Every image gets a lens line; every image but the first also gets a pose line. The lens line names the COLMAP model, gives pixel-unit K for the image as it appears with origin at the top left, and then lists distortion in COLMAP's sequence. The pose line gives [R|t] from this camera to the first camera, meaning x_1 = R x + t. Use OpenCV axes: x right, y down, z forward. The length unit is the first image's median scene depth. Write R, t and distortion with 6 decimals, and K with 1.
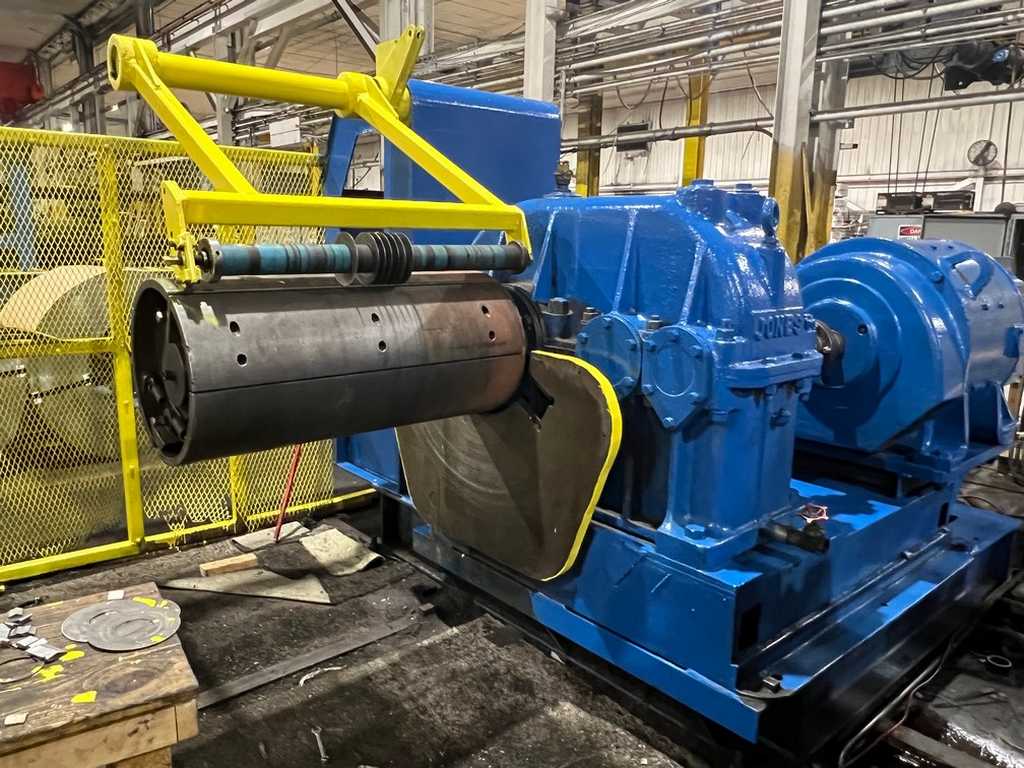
lens RADIAL K [[754.2, 0, 510.4], [0, 754.2, 383.9], [0, 0, 1]] dist [-0.004687, -0.004683]
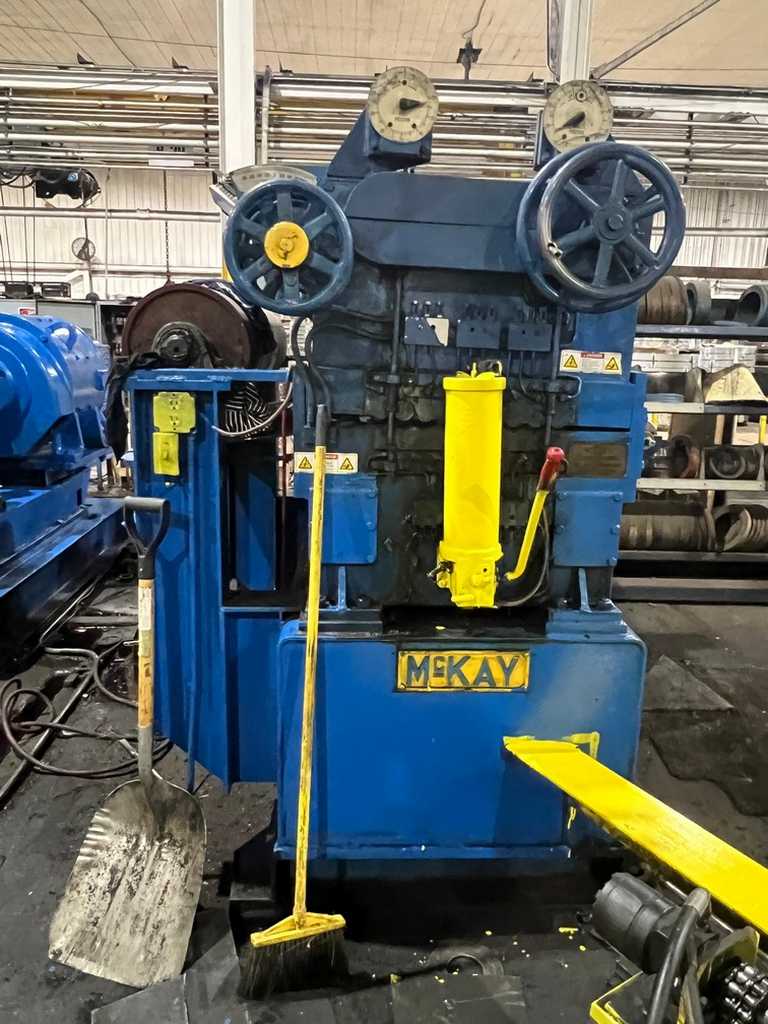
lens RADIAL K [[754.2, 0, 382.4], [0, 754.2, 511.5], [0, 0, 1]] dist [-0.004687, -0.004683]
pose [[0.623757, -0.176455, 0.761440, -0.133566], [0.137401, 0.983768, 0.115421, 0.069116], [-0.769447, 0.032628, 0.637877, -0.283730]]
